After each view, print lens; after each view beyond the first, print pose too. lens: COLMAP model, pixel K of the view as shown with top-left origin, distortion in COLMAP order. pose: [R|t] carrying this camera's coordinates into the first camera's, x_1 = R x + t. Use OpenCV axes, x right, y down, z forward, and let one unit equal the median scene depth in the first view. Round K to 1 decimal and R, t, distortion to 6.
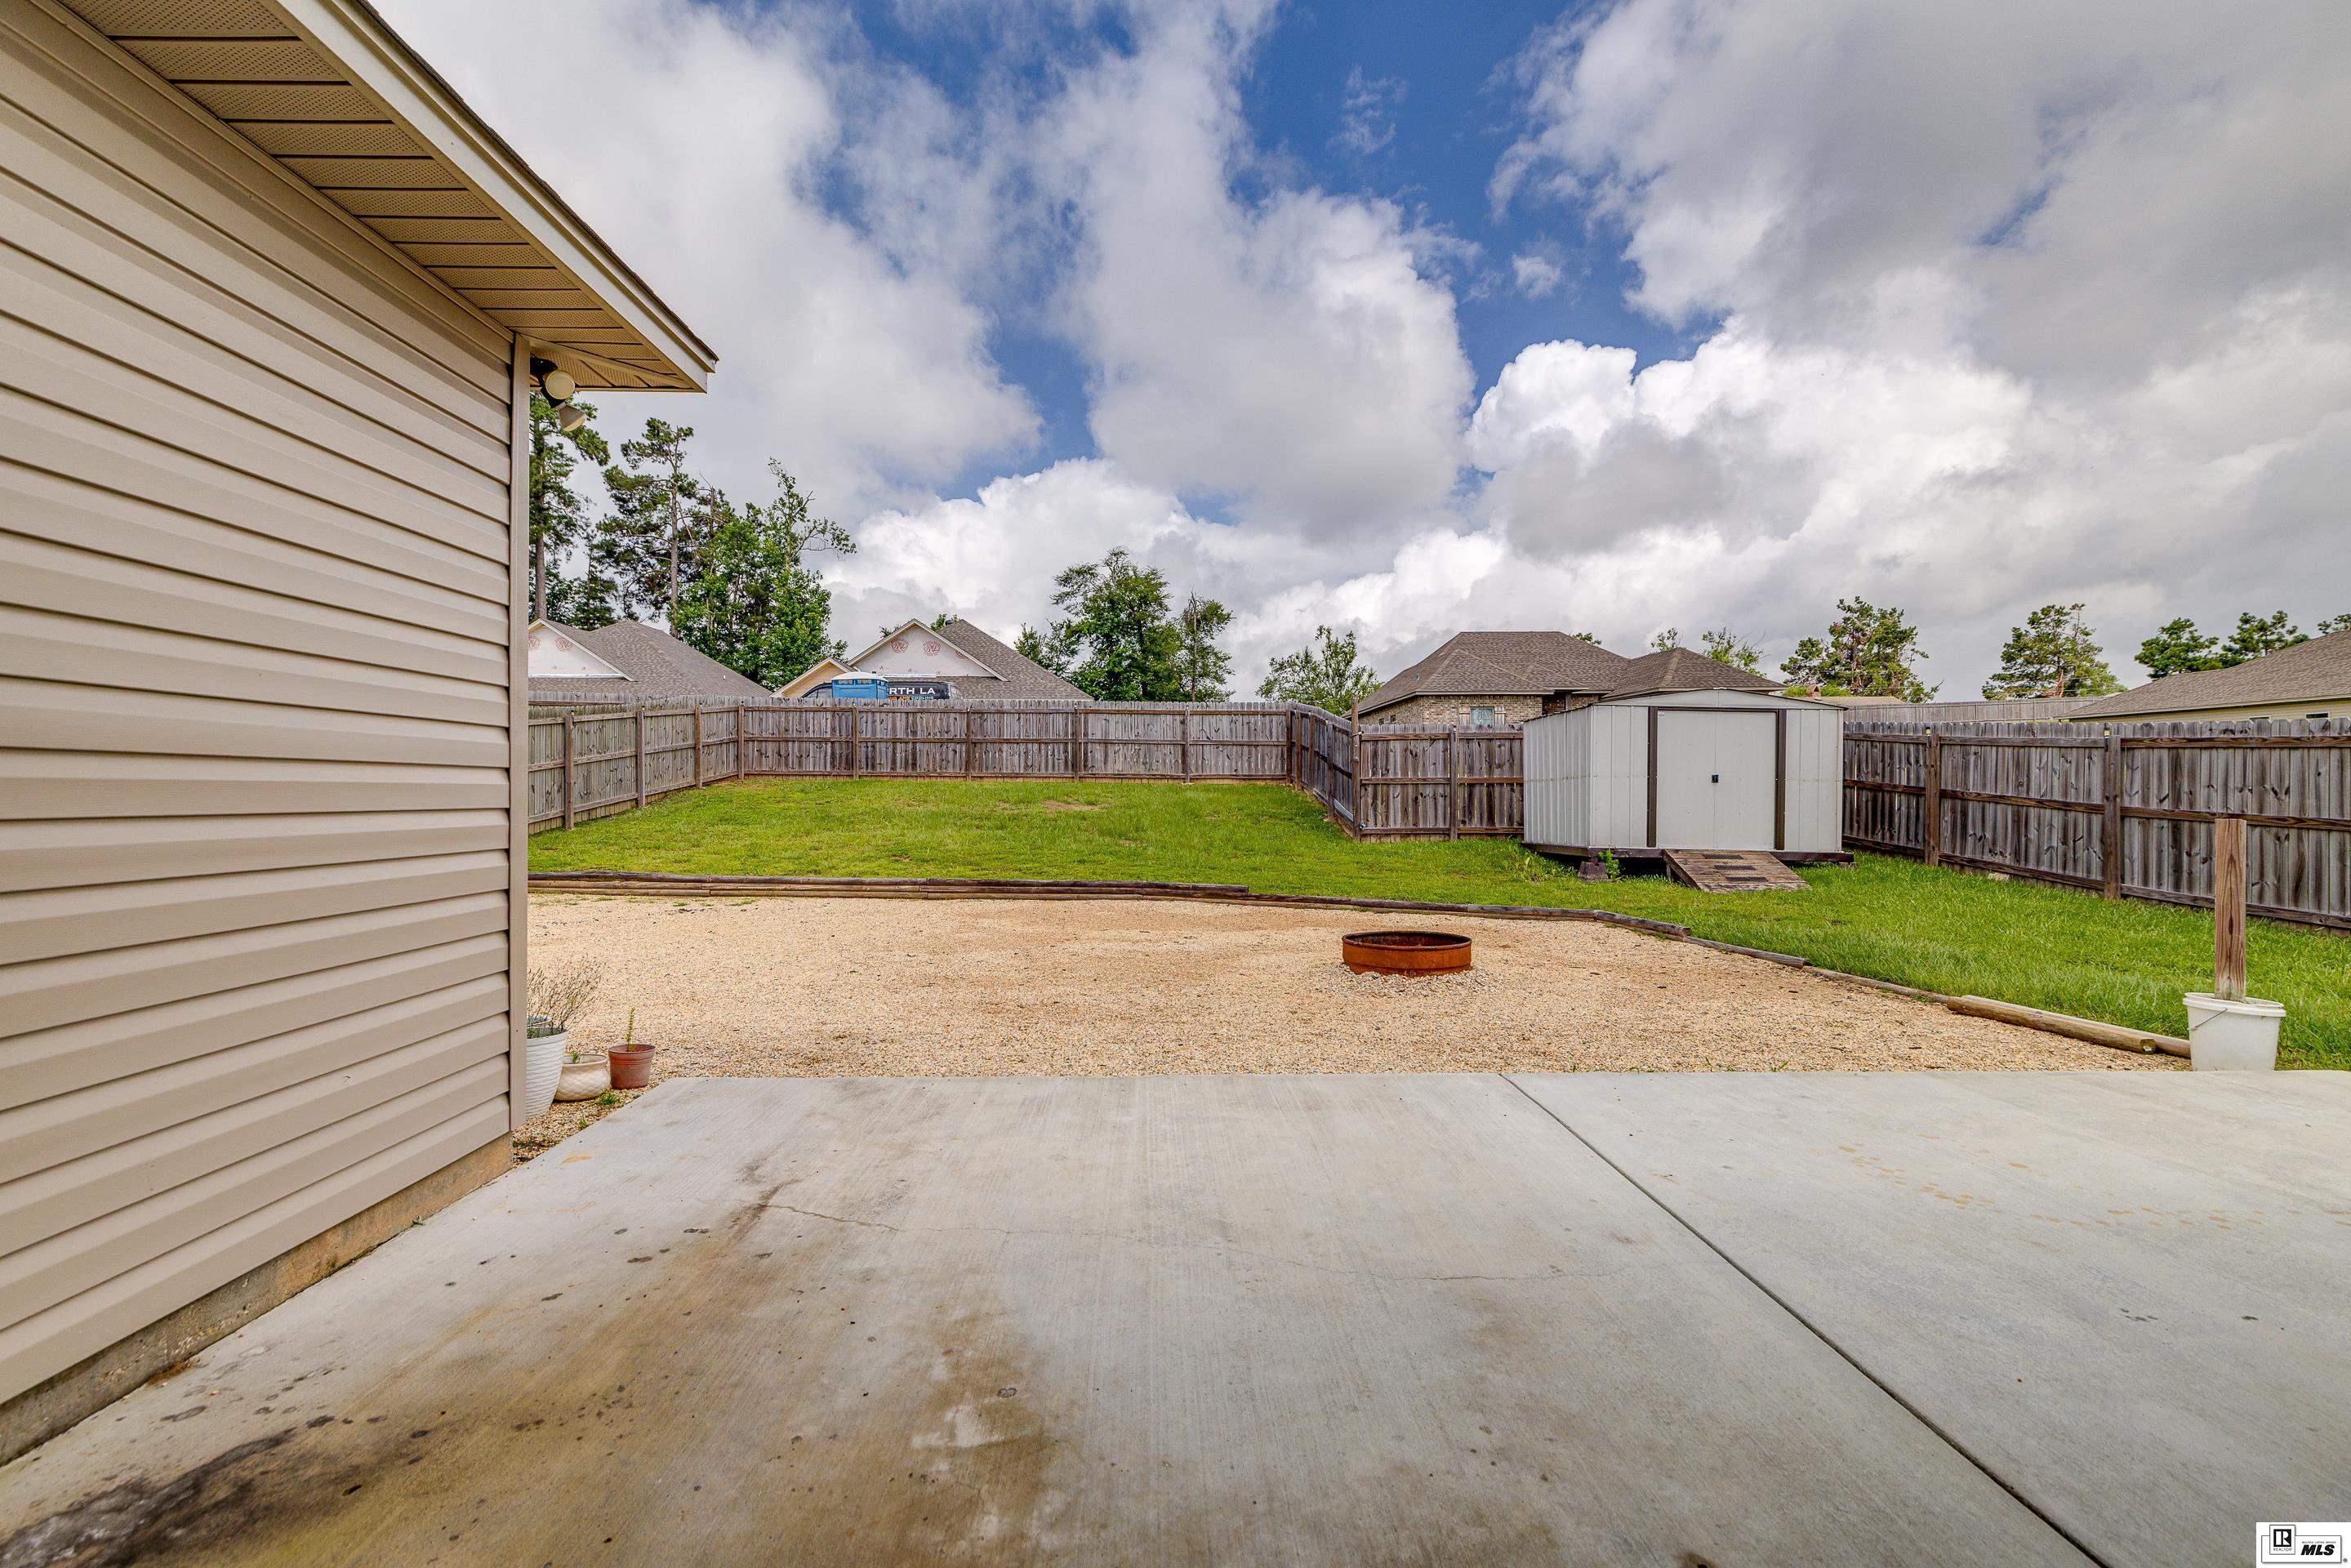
lens RADIAL K [[1051.5, 0, 1144.7], [0, 1051.5, 793.7], [0, 0, 1]] dist [0.010619, -0.001055]
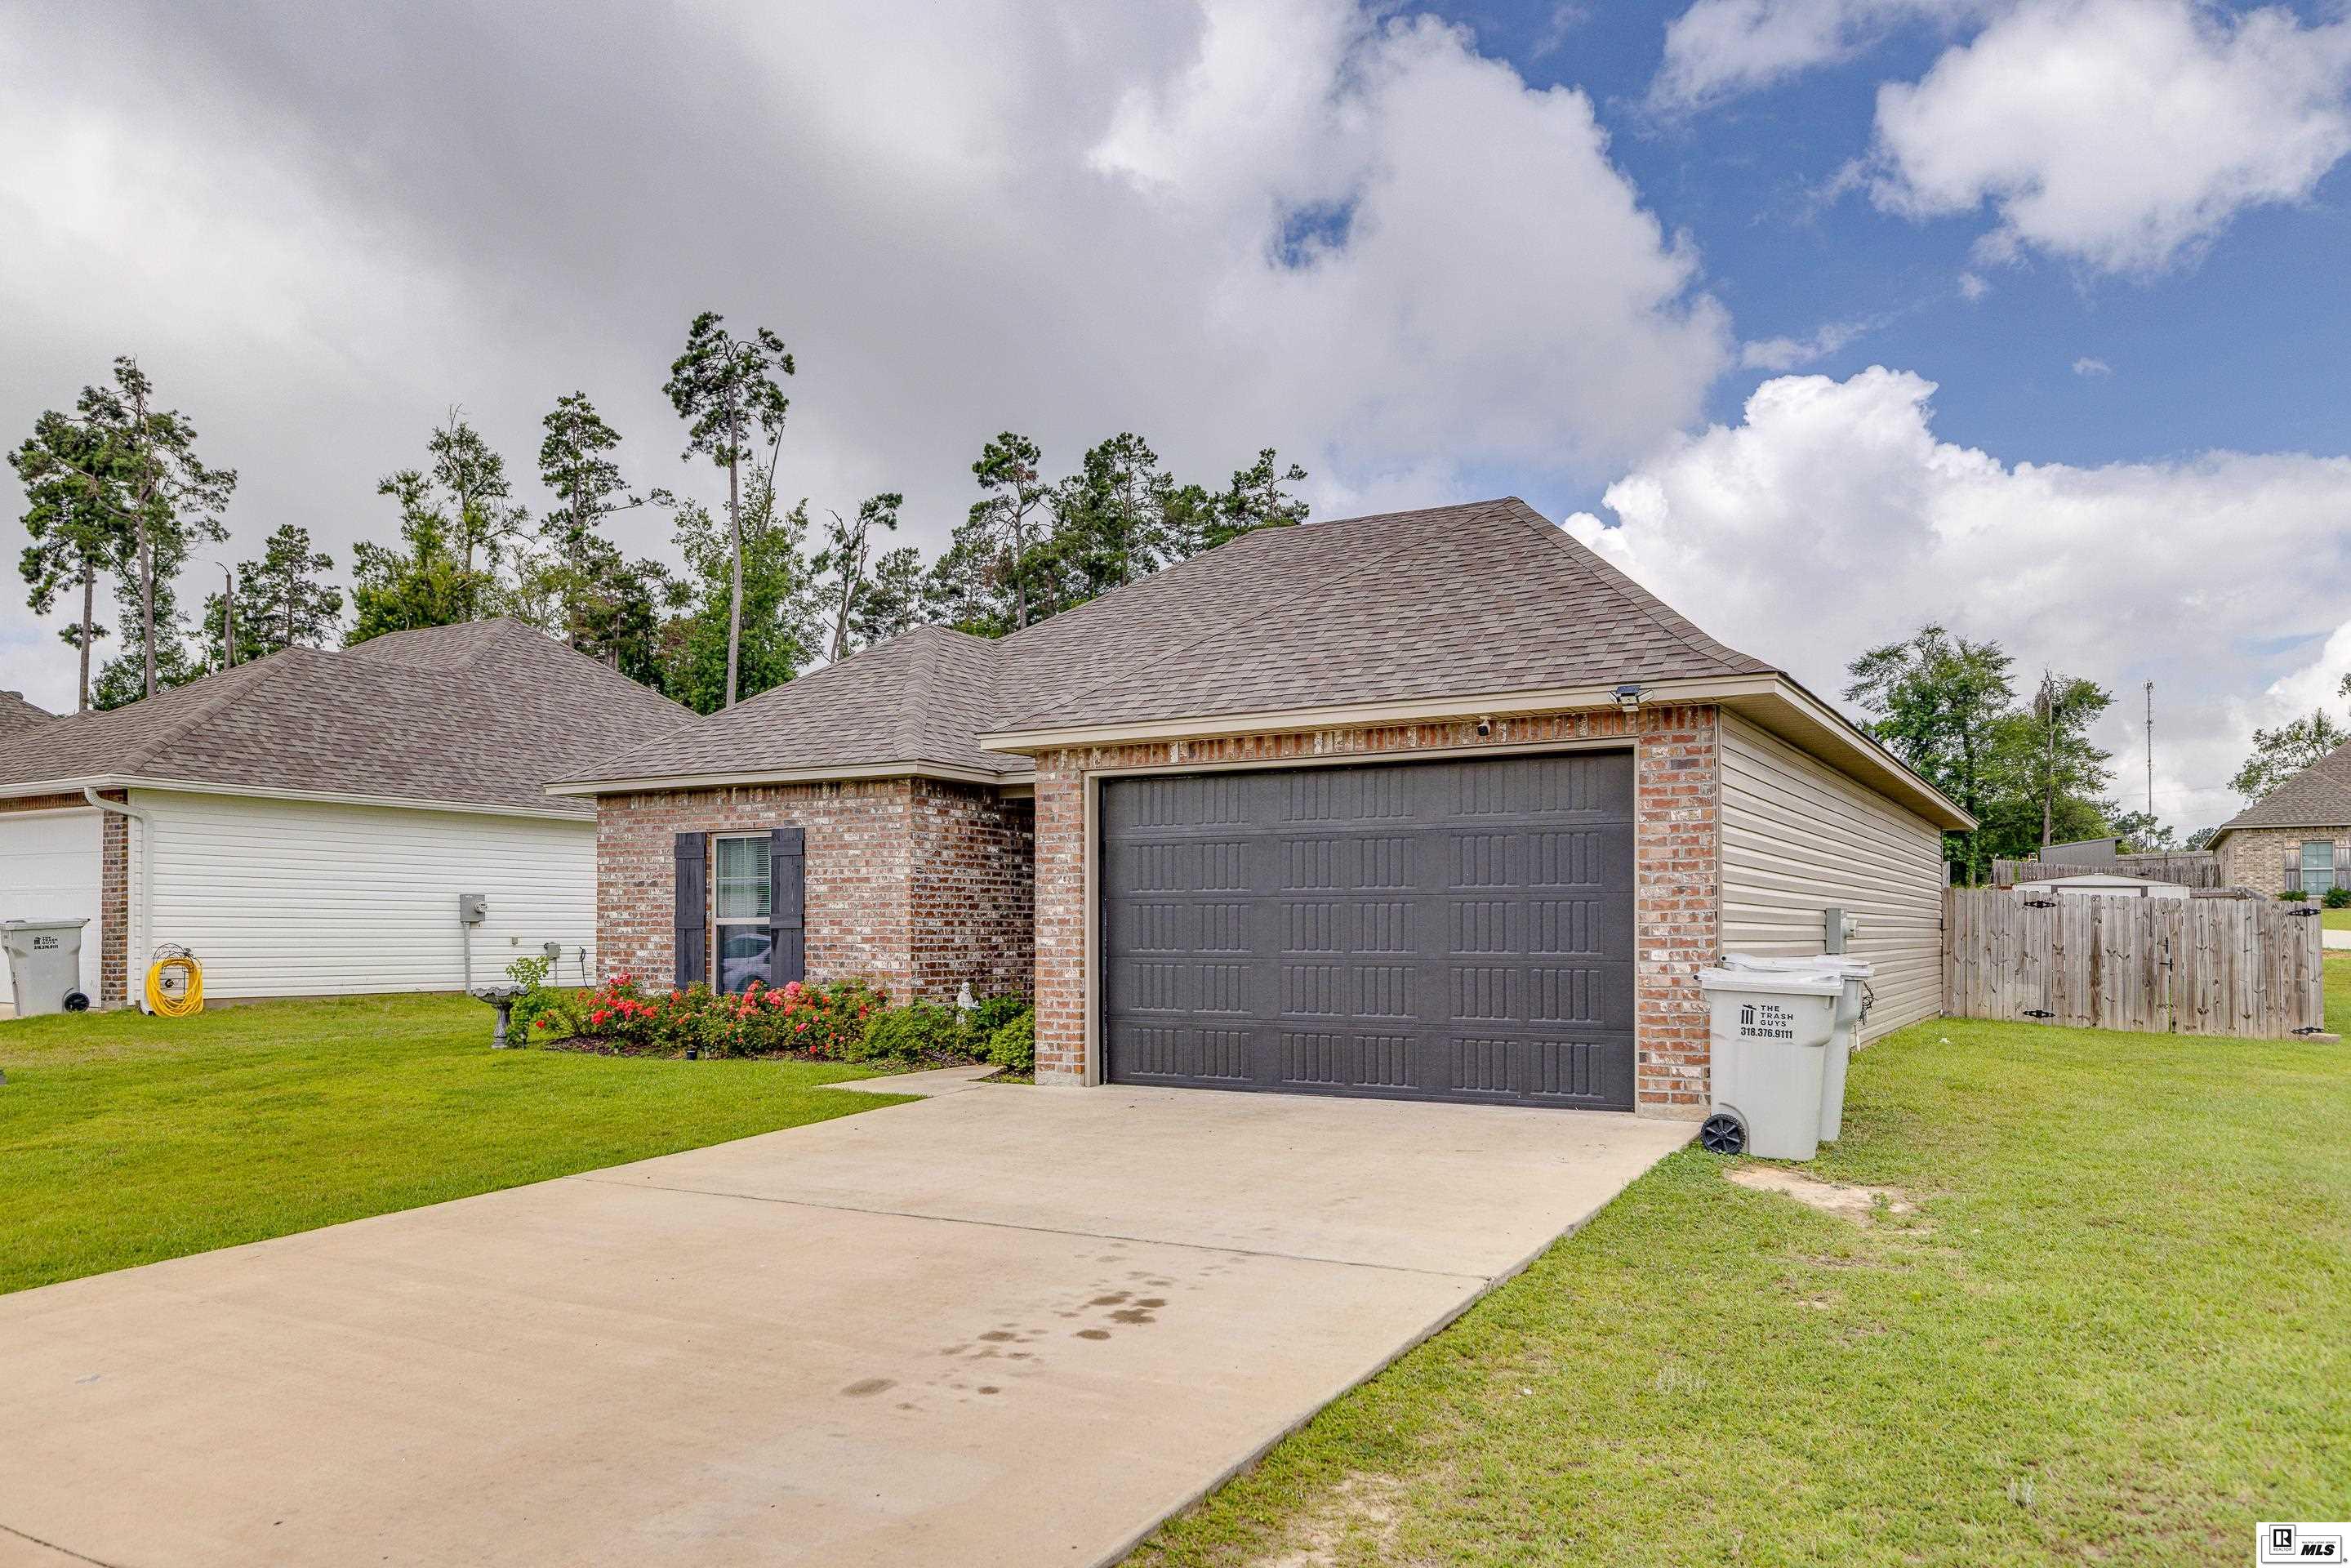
lens RADIAL K [[1627.3, 0, 1169.1], [0, 1627.3, 924.7], [0, 0, 1]] dist [0.004824, 0.000264]
pose [[0.860839, 0.000421, -0.508878, 0.317569], [-0.005902, 0.999941, -0.009157, 0.004568], [0.508844, 0.010886, 0.860790, -0.981382]]
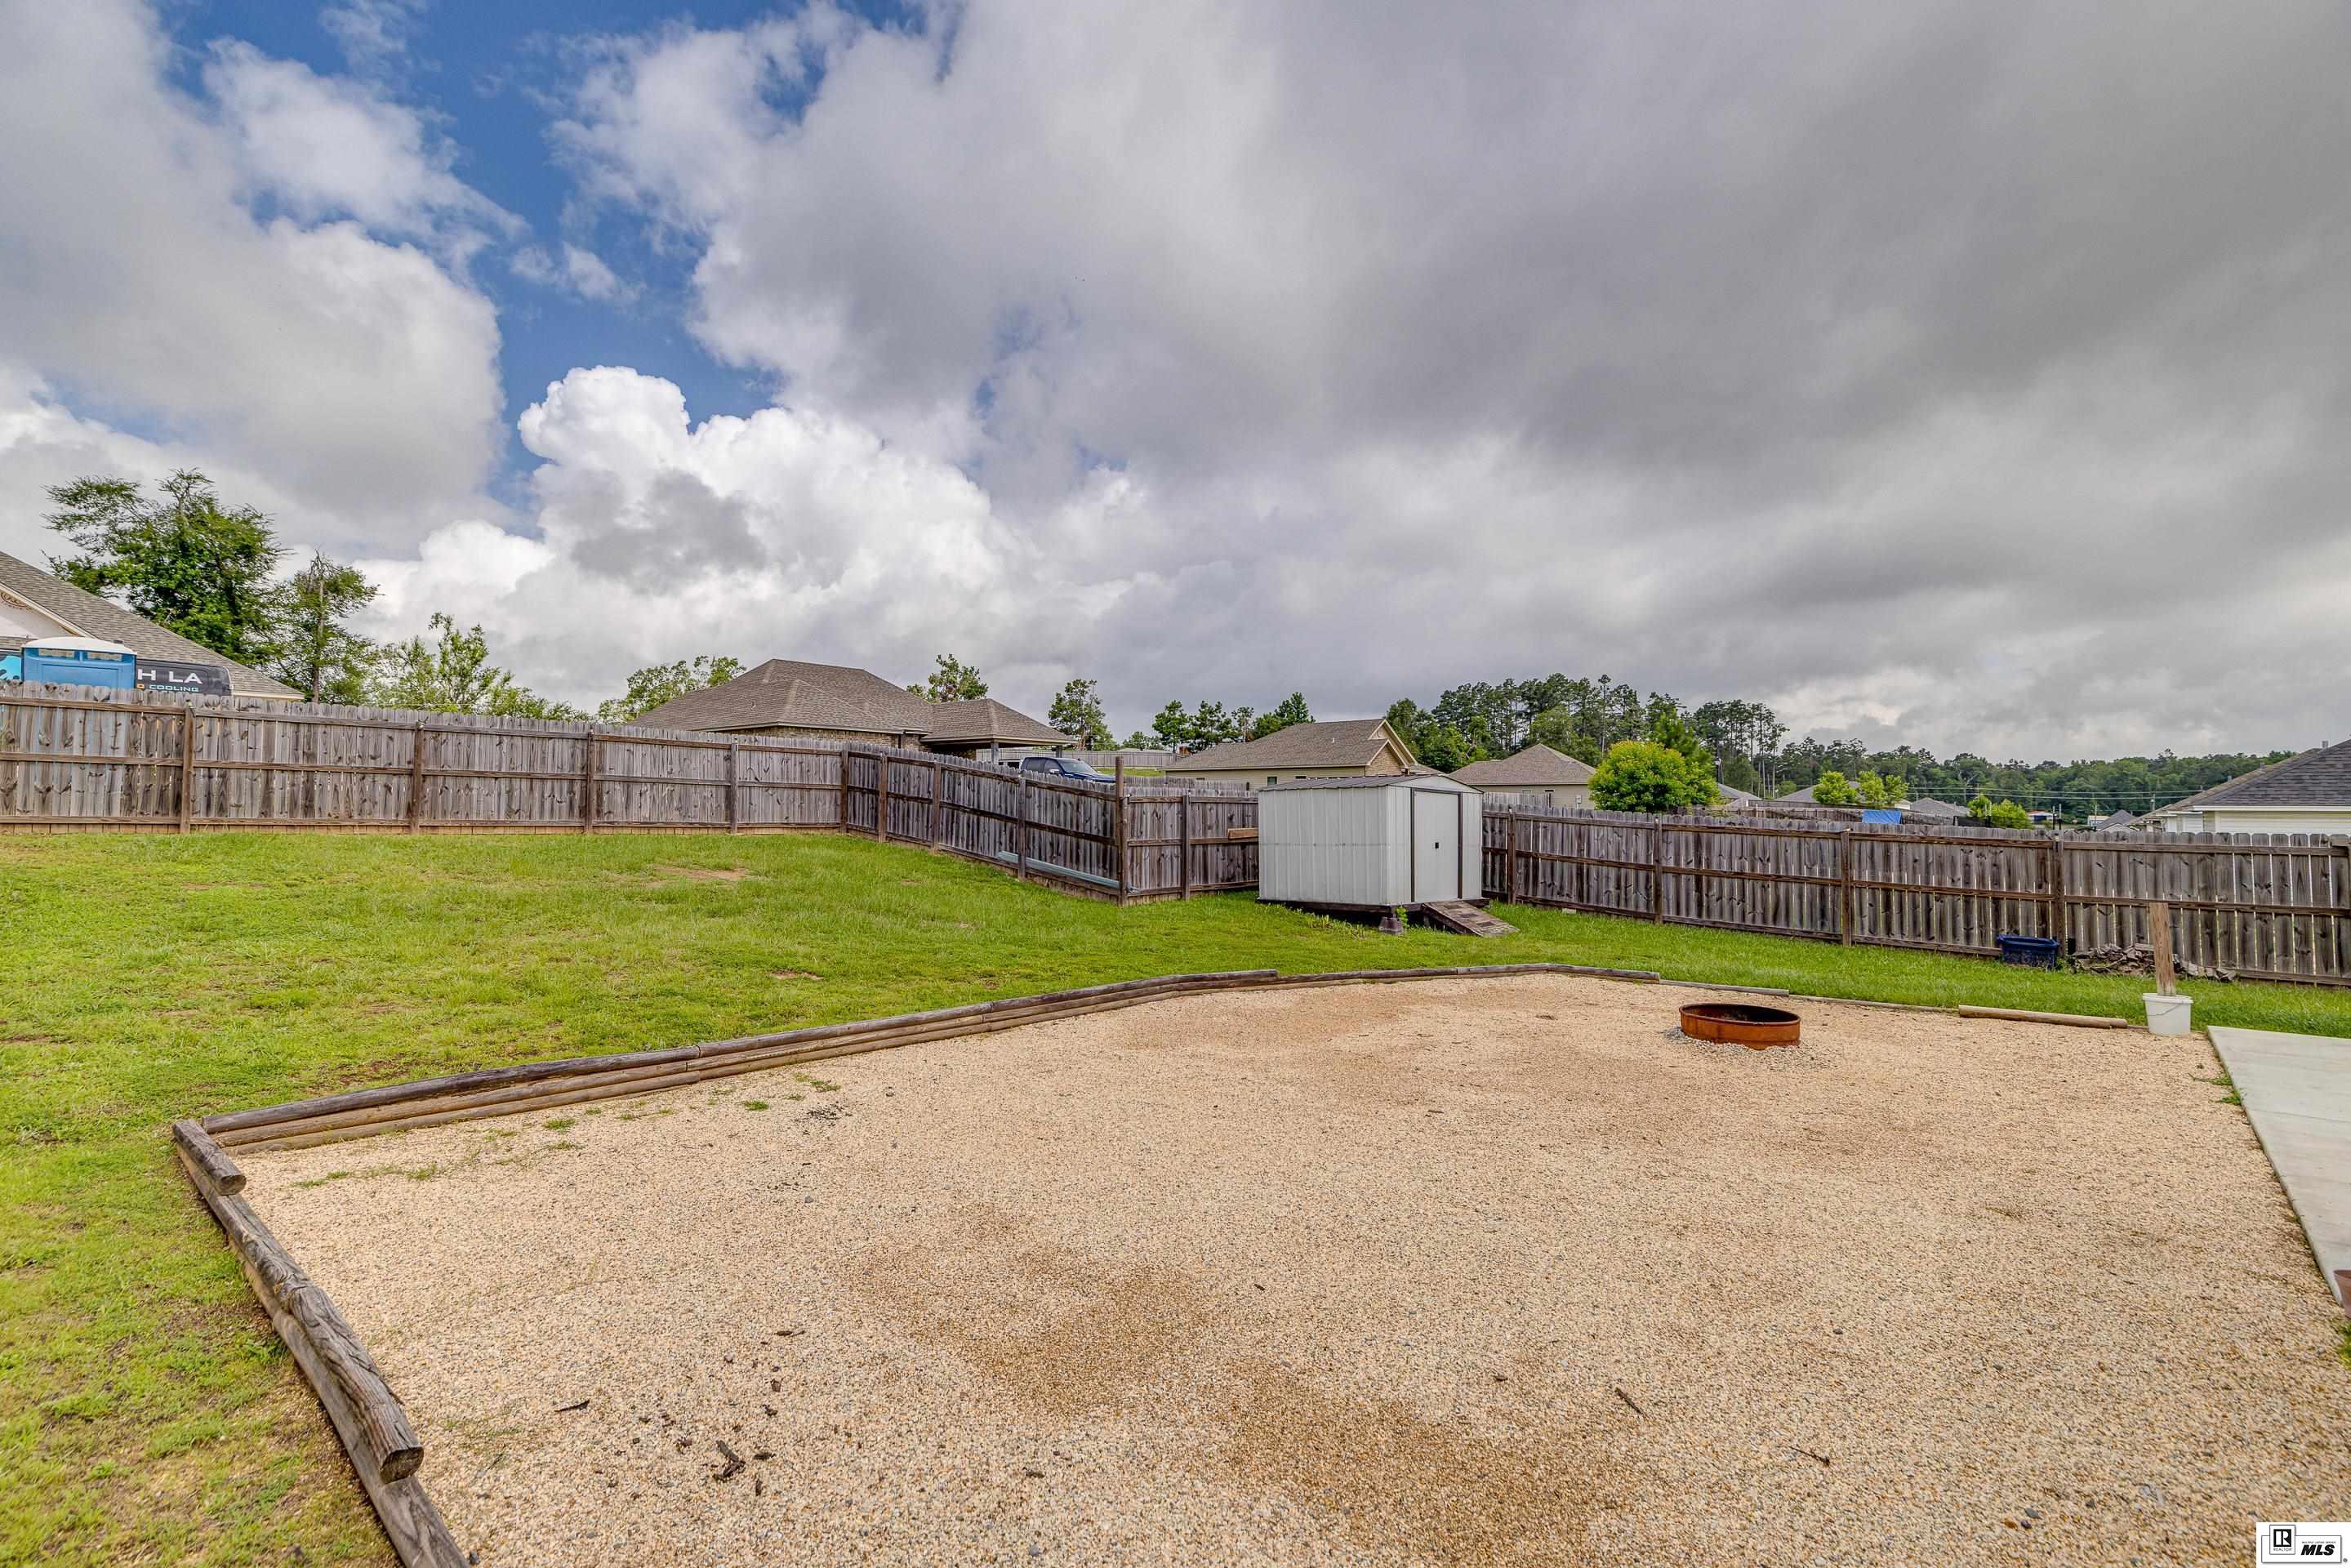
lens RADIAL K [[1051.5, 0, 1144.1], [0, 1051.5, 766.6], [0, 0, 1]] dist [0.010619, -0.001055]
pose [[0.676029, 0.038841, 0.735850, -0.344957], [-0.006162, 0.998873, -0.047063, -0.025437], [-0.736849, 0.027282, 0.675507, 0.214390]]
